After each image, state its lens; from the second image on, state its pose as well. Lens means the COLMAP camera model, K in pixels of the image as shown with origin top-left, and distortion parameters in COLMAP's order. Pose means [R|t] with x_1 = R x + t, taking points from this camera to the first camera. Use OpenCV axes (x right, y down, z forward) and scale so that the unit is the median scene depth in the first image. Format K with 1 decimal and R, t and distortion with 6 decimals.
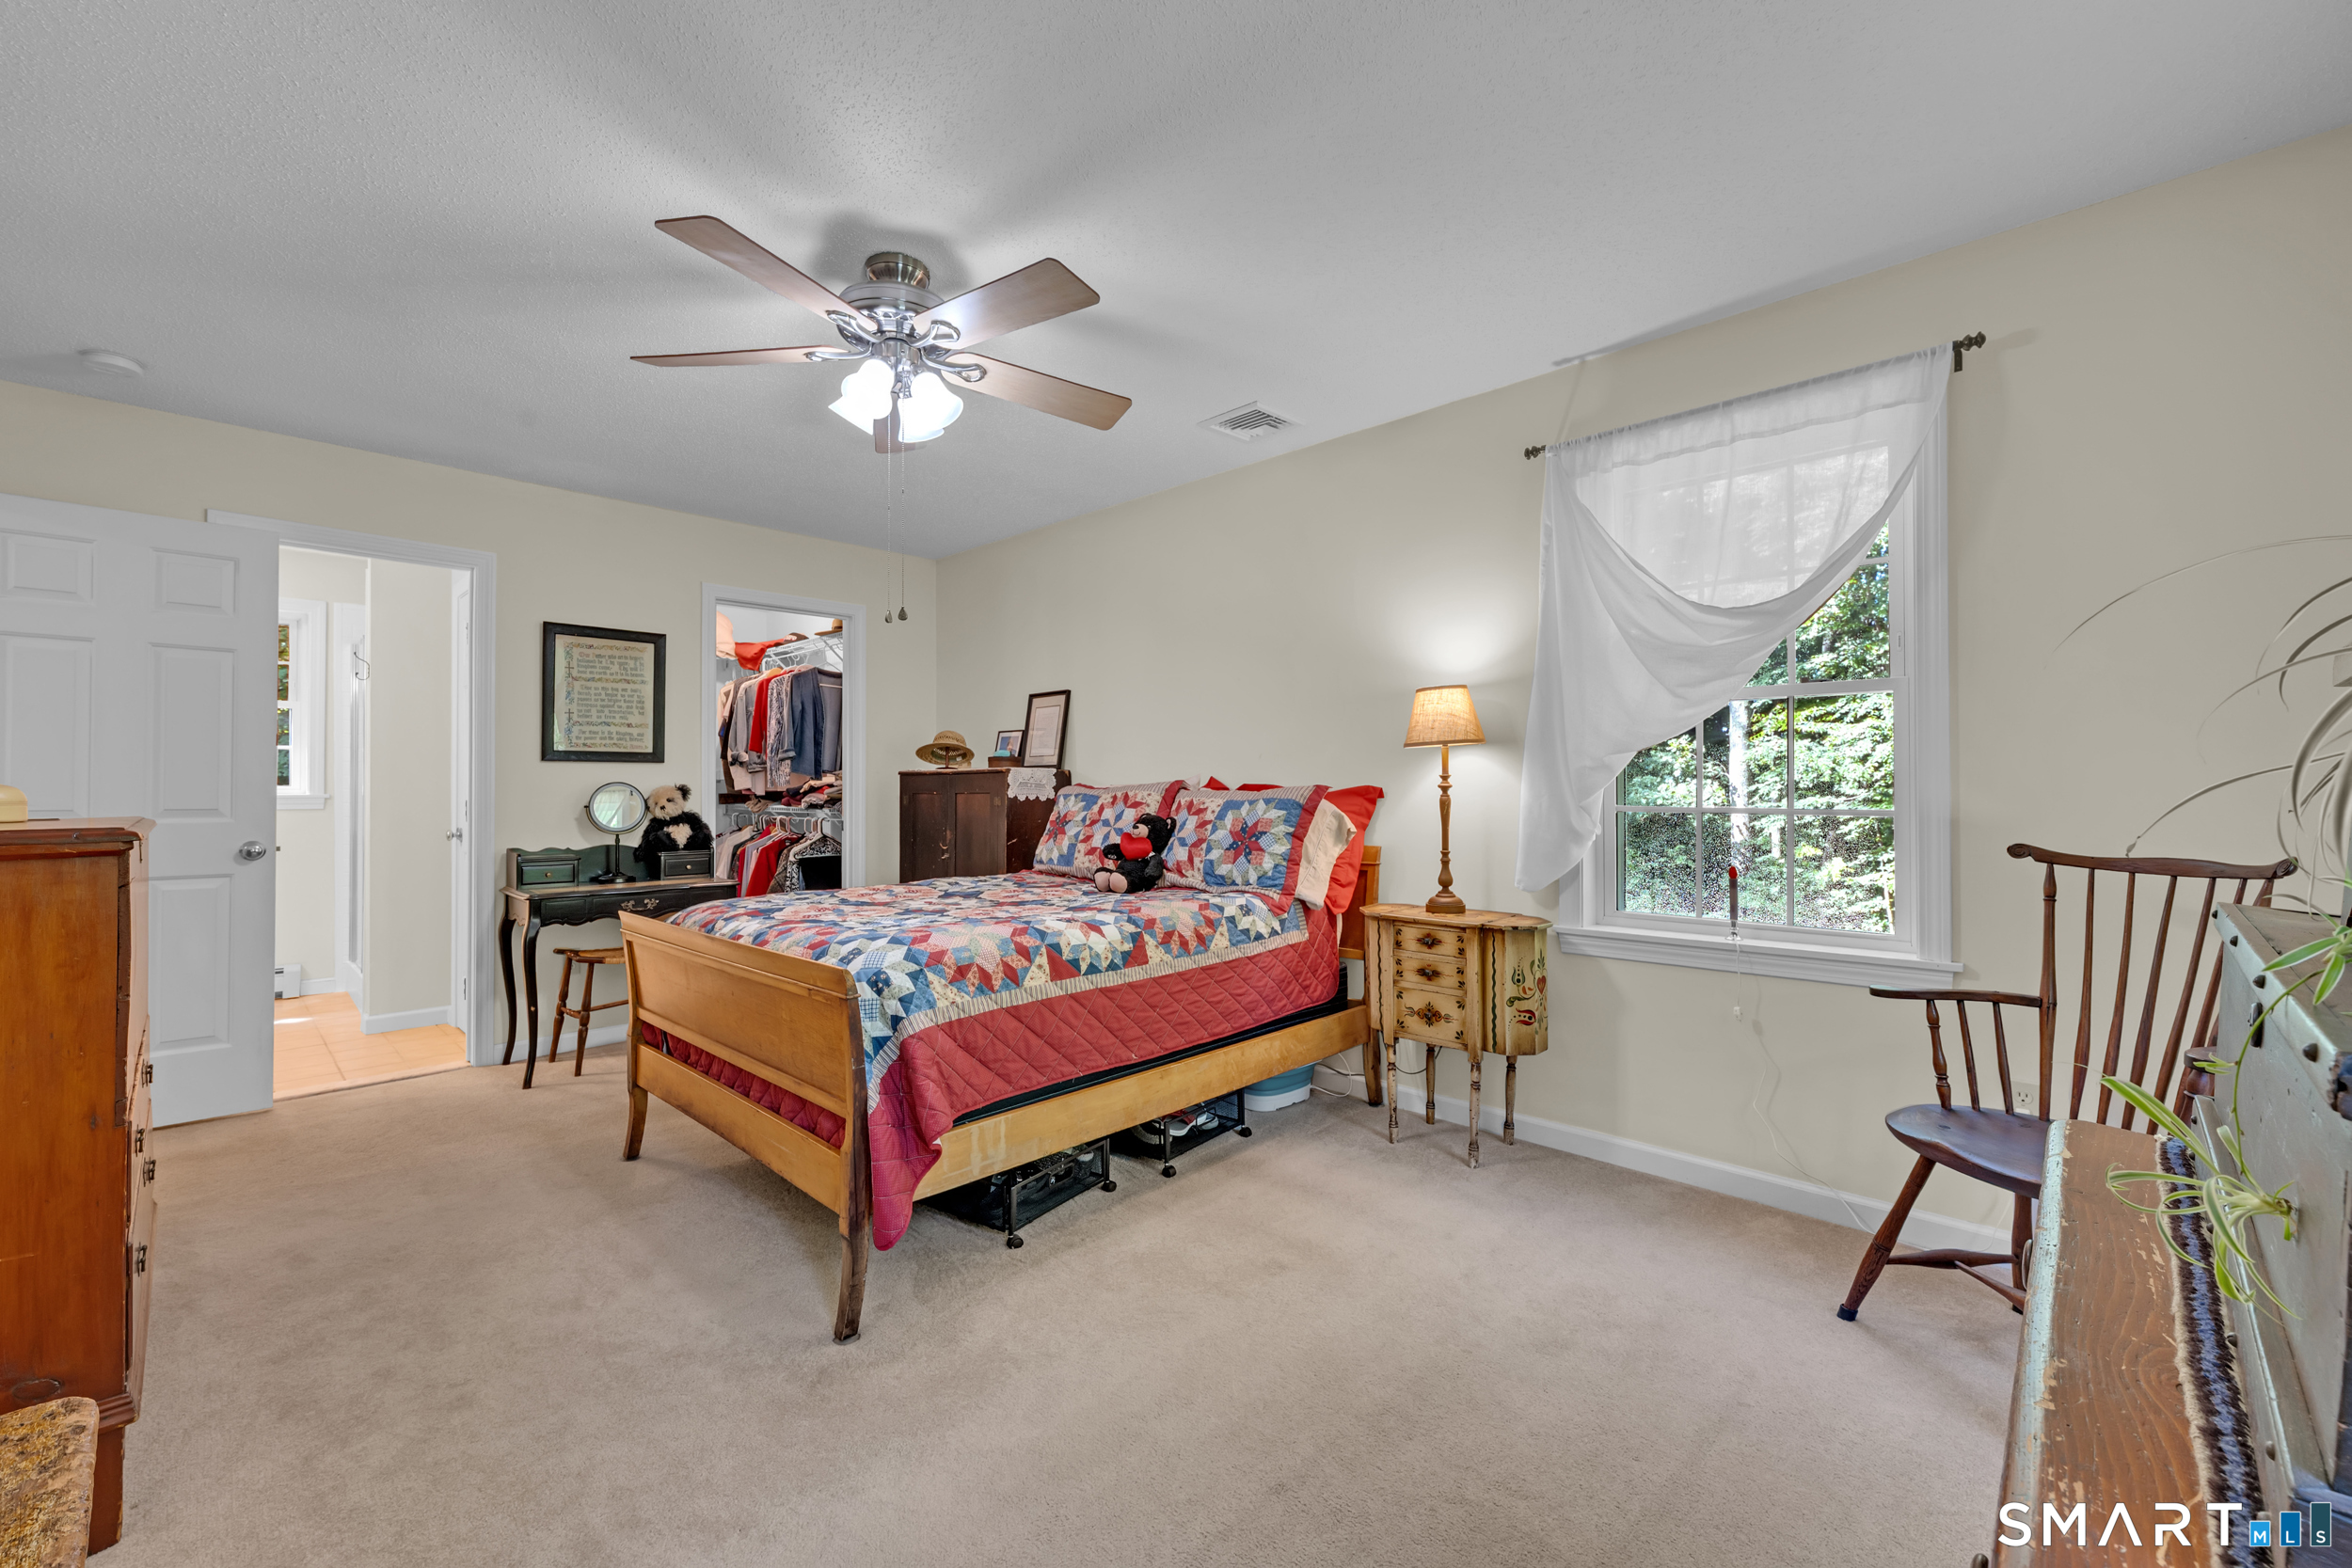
lens RADIAL K [[943.0, 0, 1176.0], [0, 943.0, 784.0], [0, 0, 1]] dist [-0.000677, -0.000275]
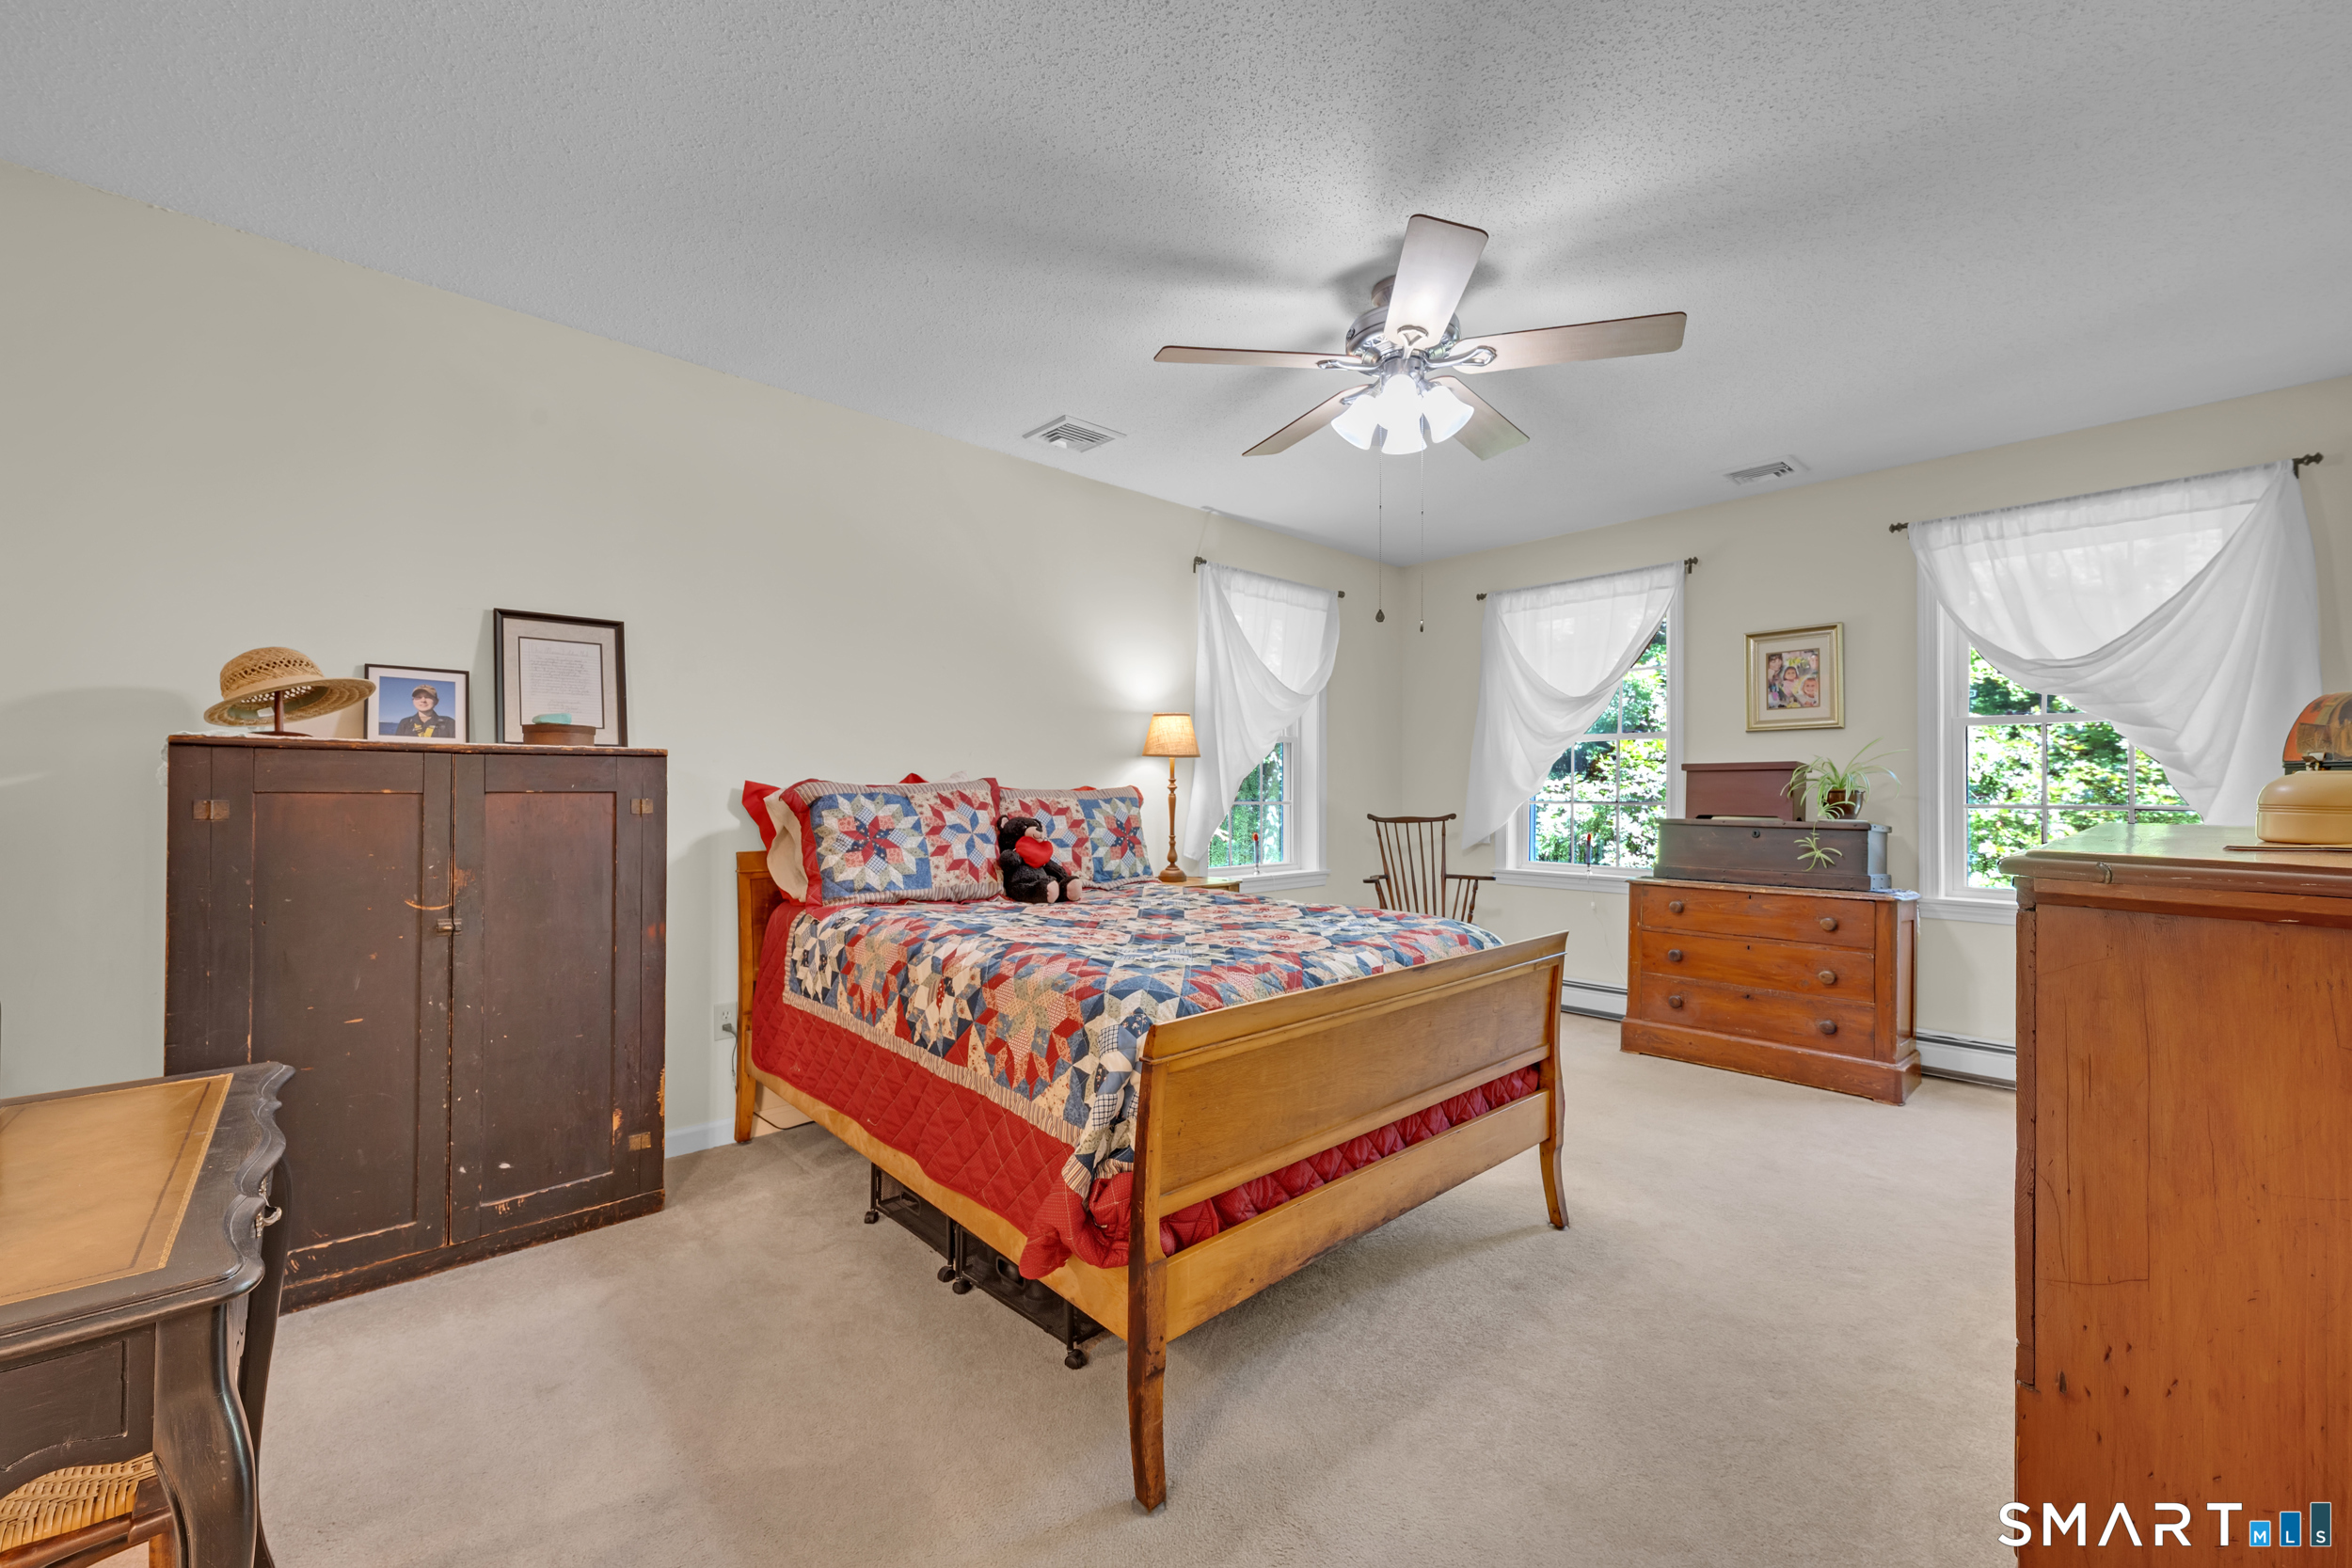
lens RADIAL K [[943.0, 0, 1176.0], [0, 943.0, 784.0], [0, 0, 1]] dist [-0.000677, -0.000275]
pose [[0.057823, 0.011711, 0.998258, -0.839178], [-0.007274, 0.999910, -0.011309, 0.009765], [-0.998300, -0.006608, 0.057903, 0.731540]]
